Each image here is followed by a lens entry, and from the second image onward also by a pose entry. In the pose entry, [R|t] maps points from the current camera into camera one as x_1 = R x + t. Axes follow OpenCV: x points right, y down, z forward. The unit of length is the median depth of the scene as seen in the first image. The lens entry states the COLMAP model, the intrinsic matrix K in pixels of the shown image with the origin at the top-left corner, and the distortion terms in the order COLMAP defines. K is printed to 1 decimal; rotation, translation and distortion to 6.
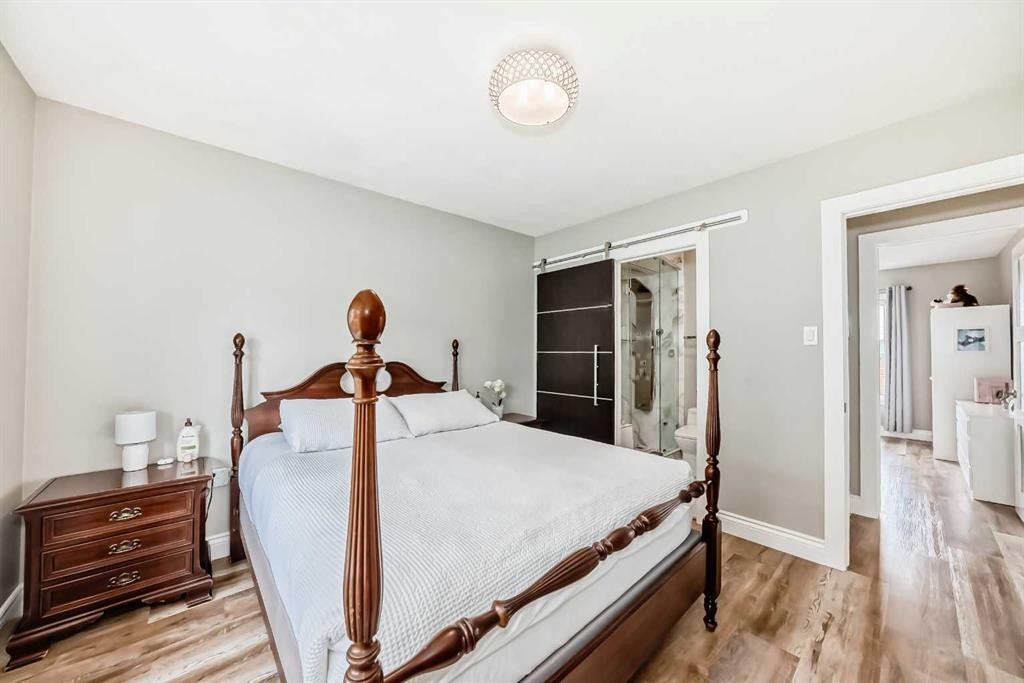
lens RADIAL K [[364.1, 0, 511.2], [0, 364.1, 344.1], [0, 0, 1]] dist [-0.026025, 0.008311]
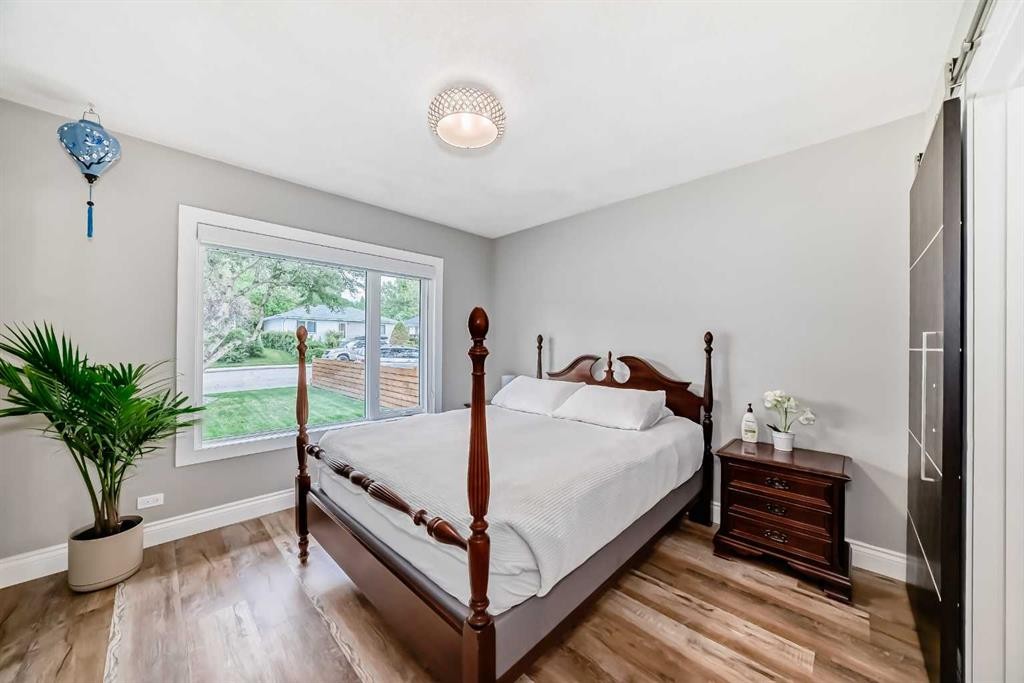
lens RADIAL K [[360.3, 0, 514.1], [0, 360.3, 348.7], [0, 0, 1]] dist [-0.027741, 0.008224]
pose [[0.077525, 0.008203, -0.996957, 0.336454], [0.012941, 0.999874, 0.009233, 0.006828], [0.996906, -0.013617, 0.077409, 0.290970]]
